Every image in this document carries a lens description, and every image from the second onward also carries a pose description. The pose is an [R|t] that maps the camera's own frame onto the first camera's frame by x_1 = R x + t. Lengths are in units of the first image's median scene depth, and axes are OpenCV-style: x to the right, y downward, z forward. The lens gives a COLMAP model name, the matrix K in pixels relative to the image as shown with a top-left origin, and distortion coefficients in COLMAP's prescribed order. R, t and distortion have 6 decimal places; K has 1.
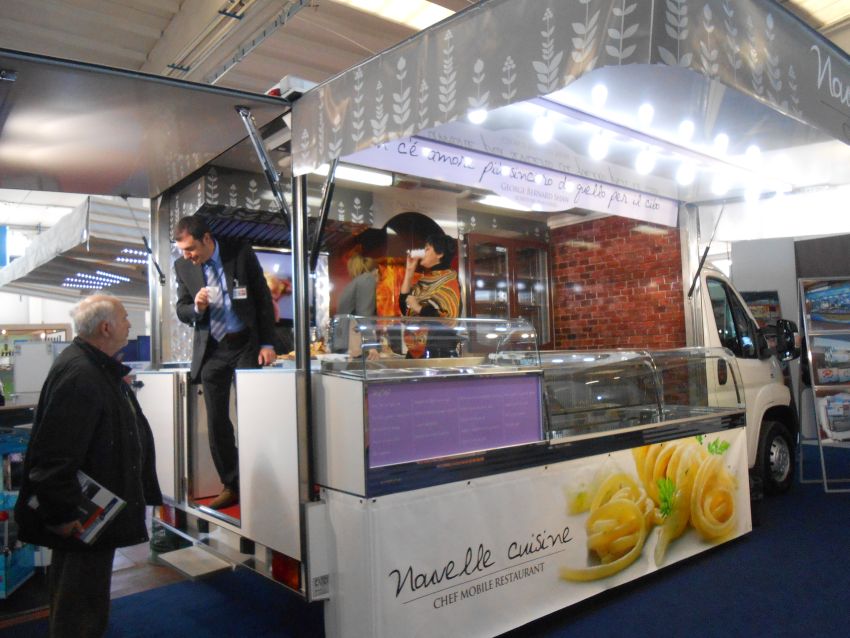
lens RADIAL K [[660.1, 0, 422.8], [0, 660.1, 321.1], [0, 0, 1]] dist [-0.010313, 0.020497]
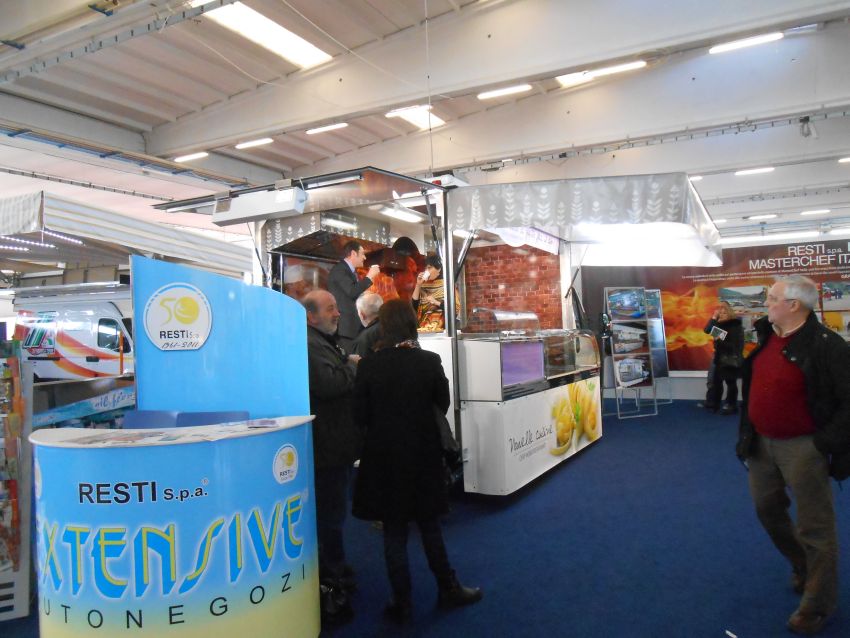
lens RADIAL K [[660.1, 0, 426.9], [0, 660.1, 317.7], [0, 0, 1]] dist [-0.010313, 0.020497]
pose [[0.921666, 0.007695, 0.387907, -0.532566], [-0.010945, 0.999921, 0.006169, 0.004489], [-0.387829, -0.009931, 0.921678, -0.362459]]
